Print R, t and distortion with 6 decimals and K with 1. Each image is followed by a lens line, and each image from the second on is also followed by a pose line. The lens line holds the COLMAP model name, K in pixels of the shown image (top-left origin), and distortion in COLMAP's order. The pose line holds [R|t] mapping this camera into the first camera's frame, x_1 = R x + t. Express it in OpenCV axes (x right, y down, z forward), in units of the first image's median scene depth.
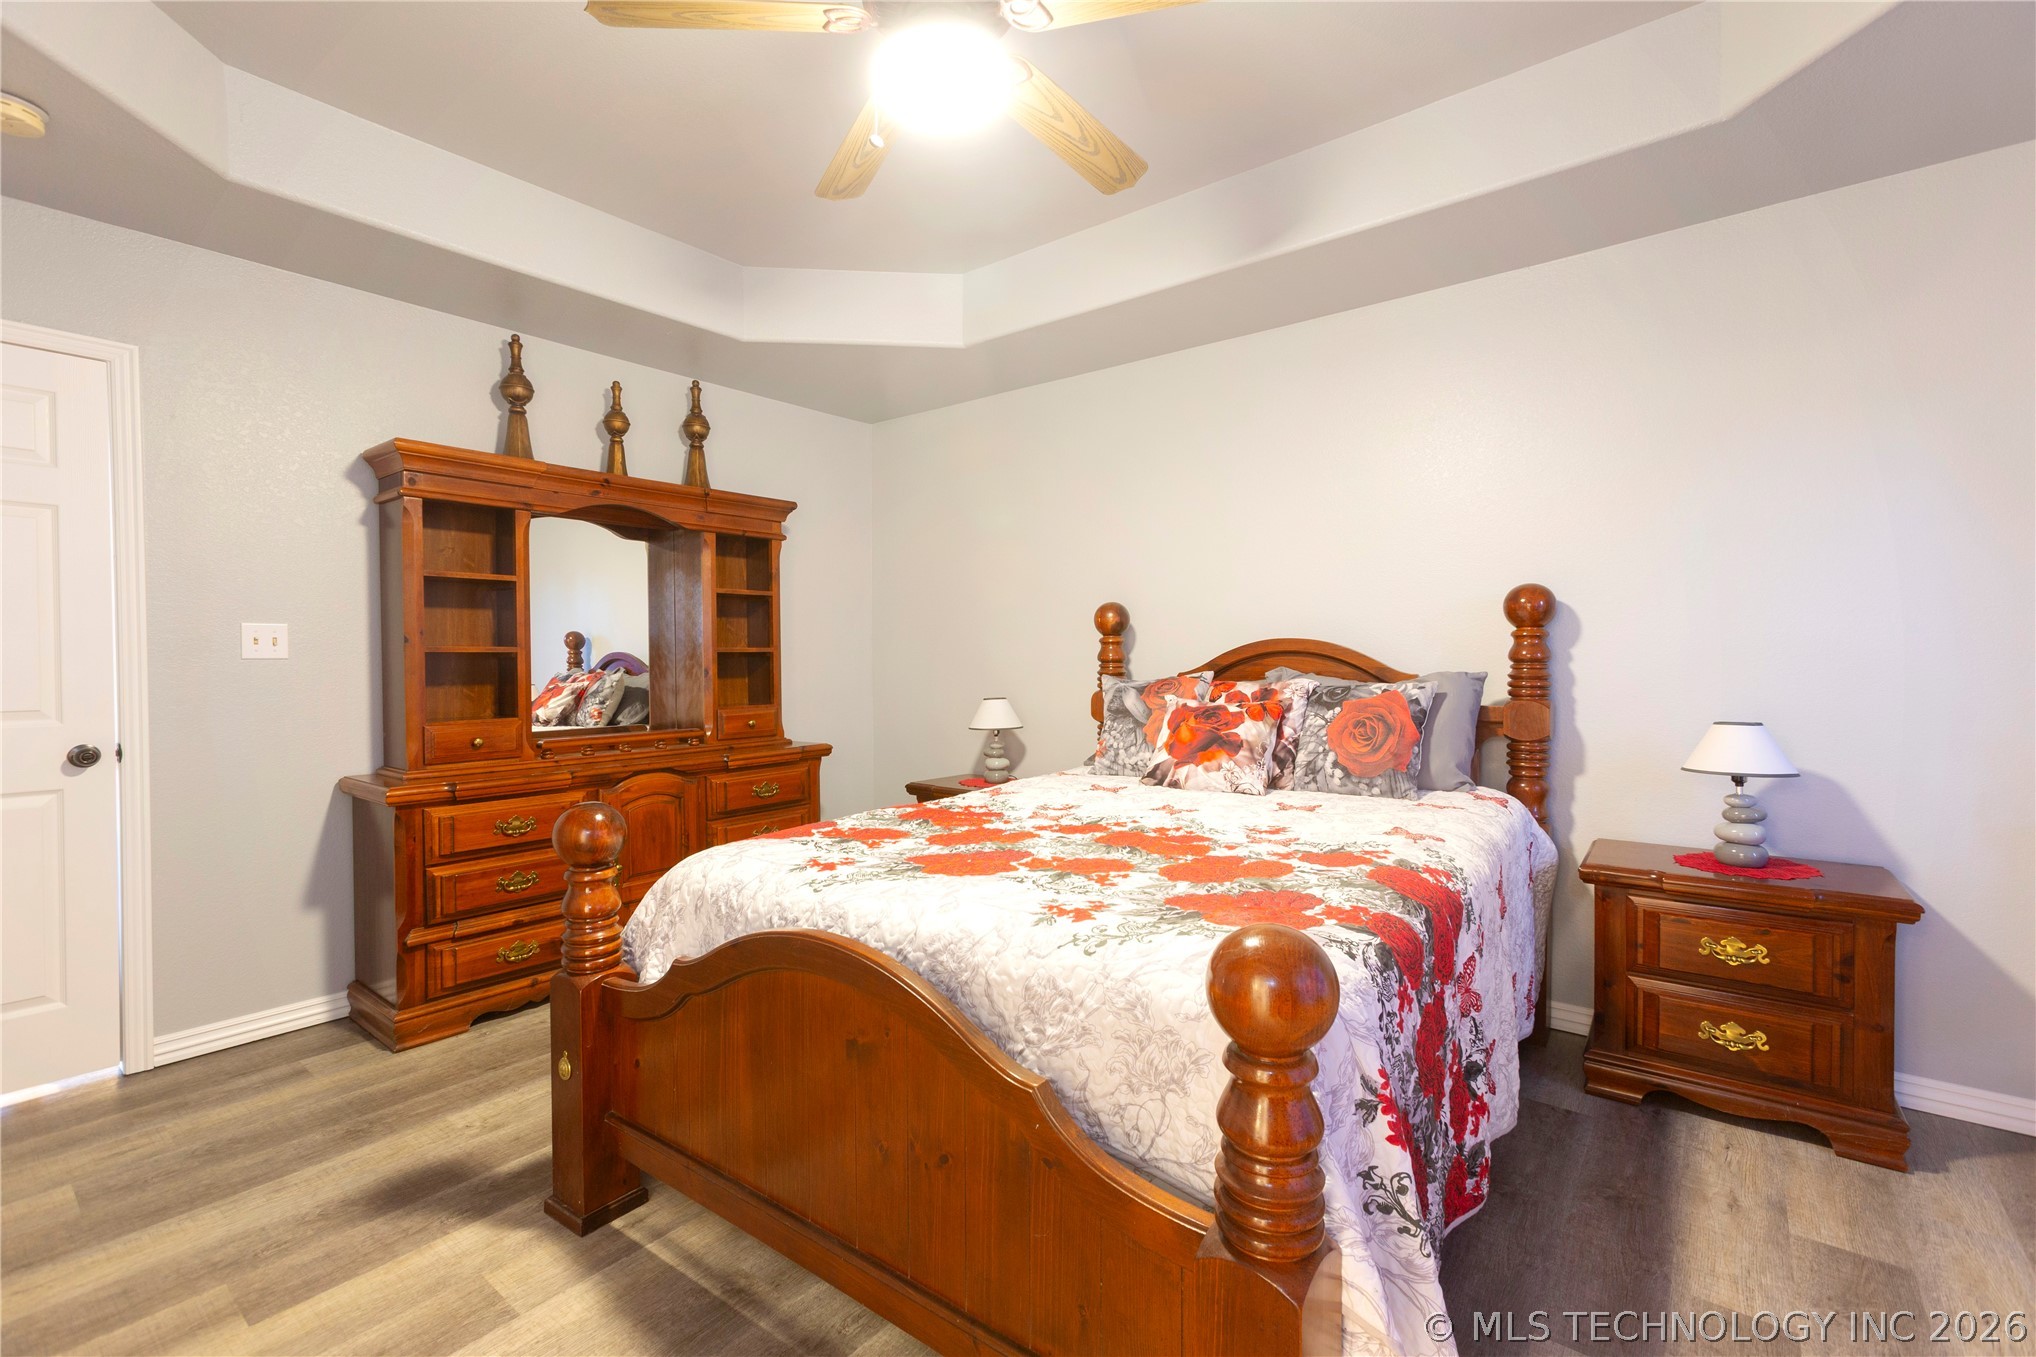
lens RADIAL K [[894.7, 0, 1010.9], [0, 894.7, 671.0], [0, 0, 1]] dist [-0.022927, 0.015158]
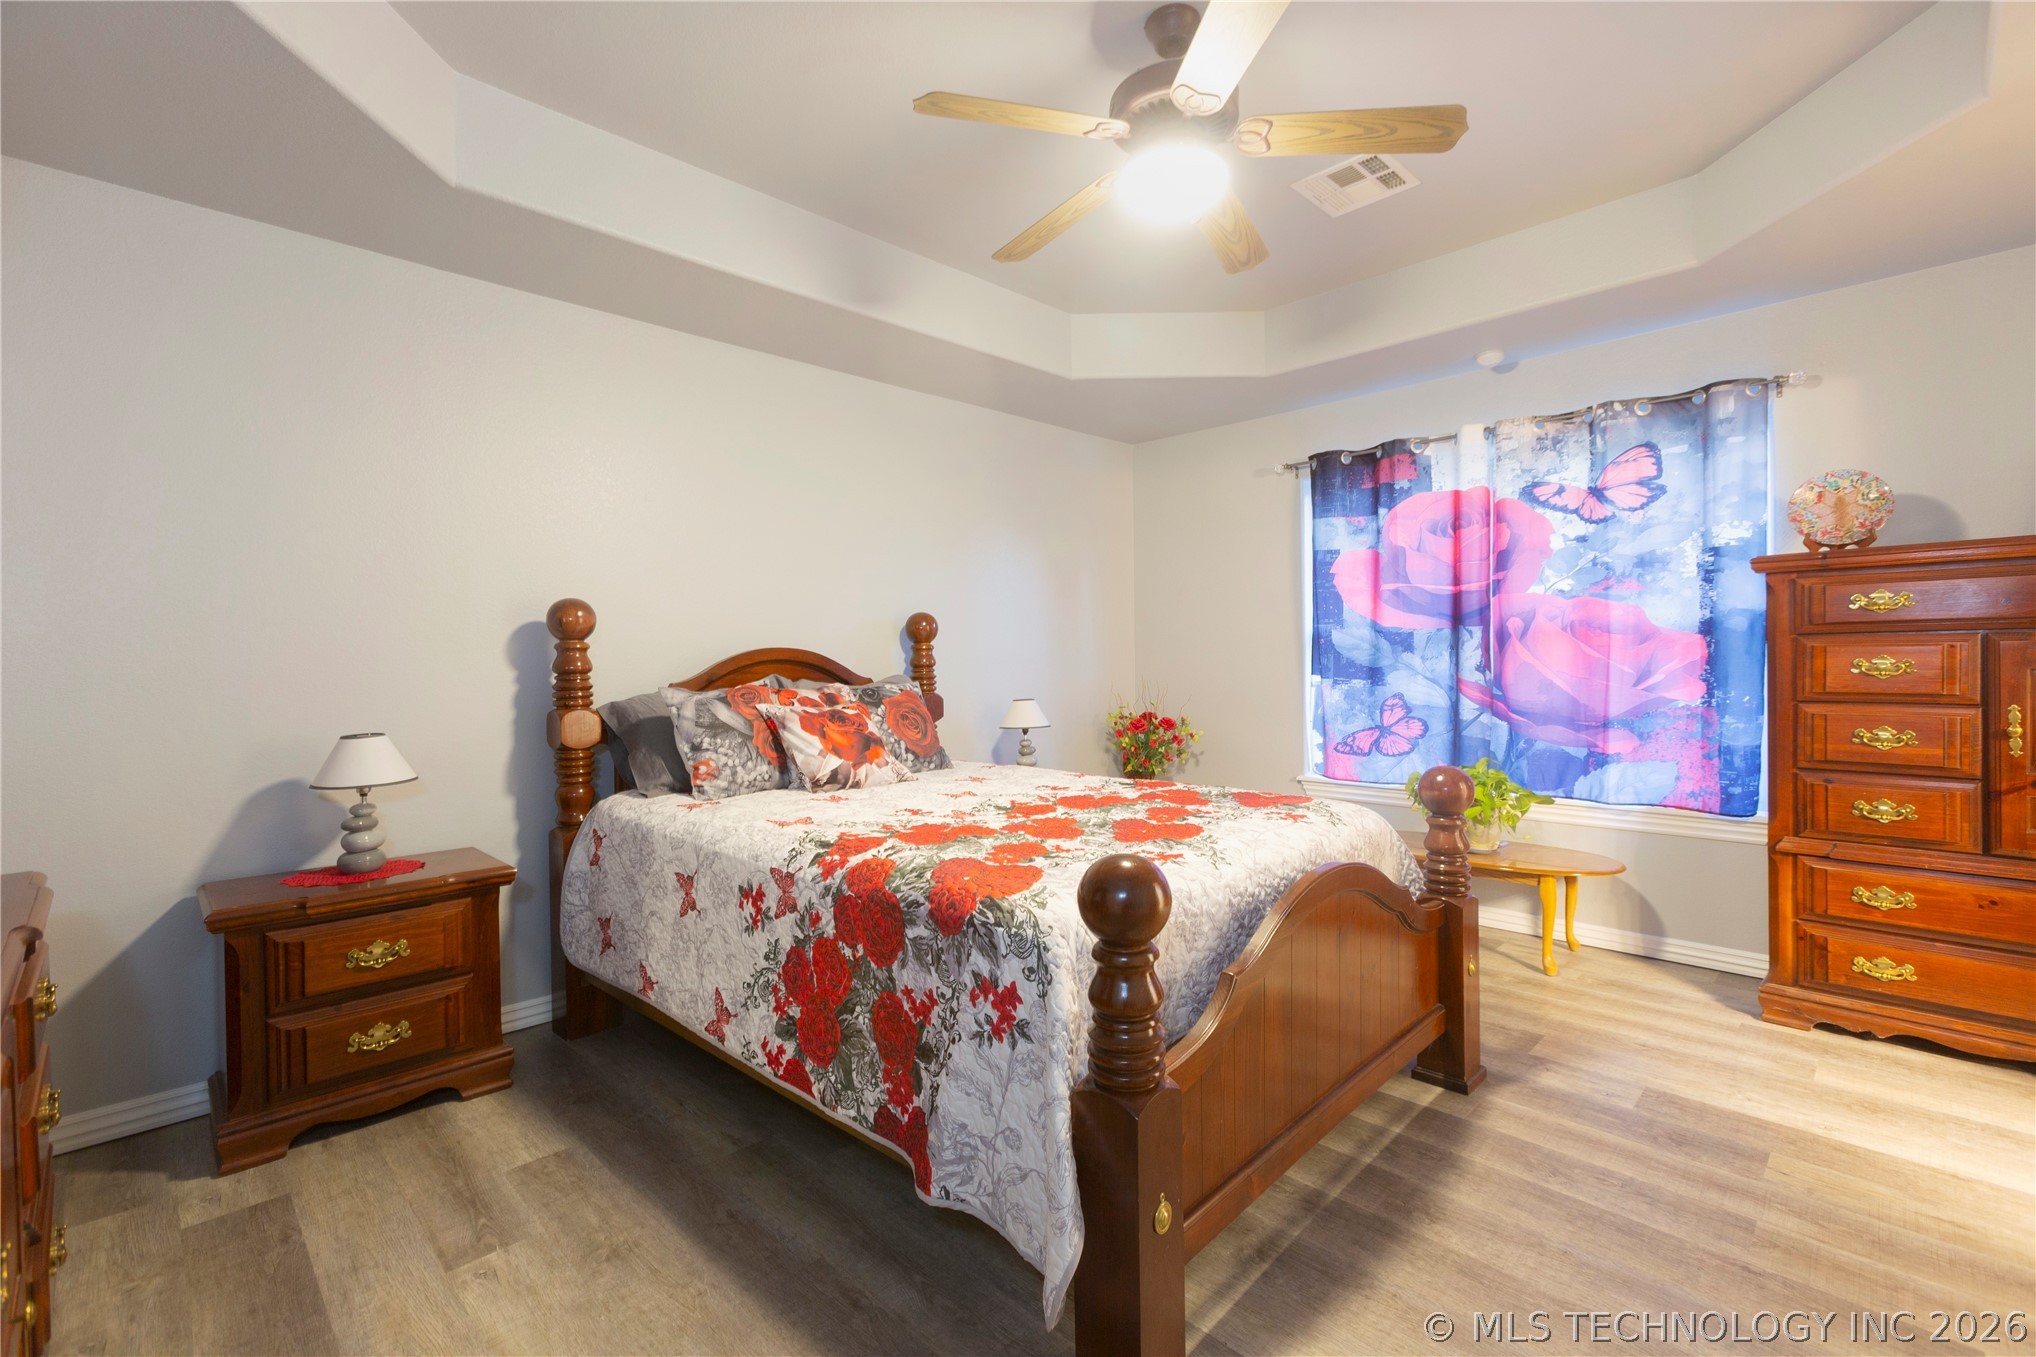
lens RADIAL K [[894.7, 0, 1010.9], [0, 894.7, 671.0], [0, 0, 1]] dist [-0.022927, 0.015158]
pose [[0.134702, -0.006288, 0.990866, -0.799294], [0.031300, 0.999508, 0.002087, -0.002933], [-0.990392, 0.030733, 0.134832, 0.650308]]
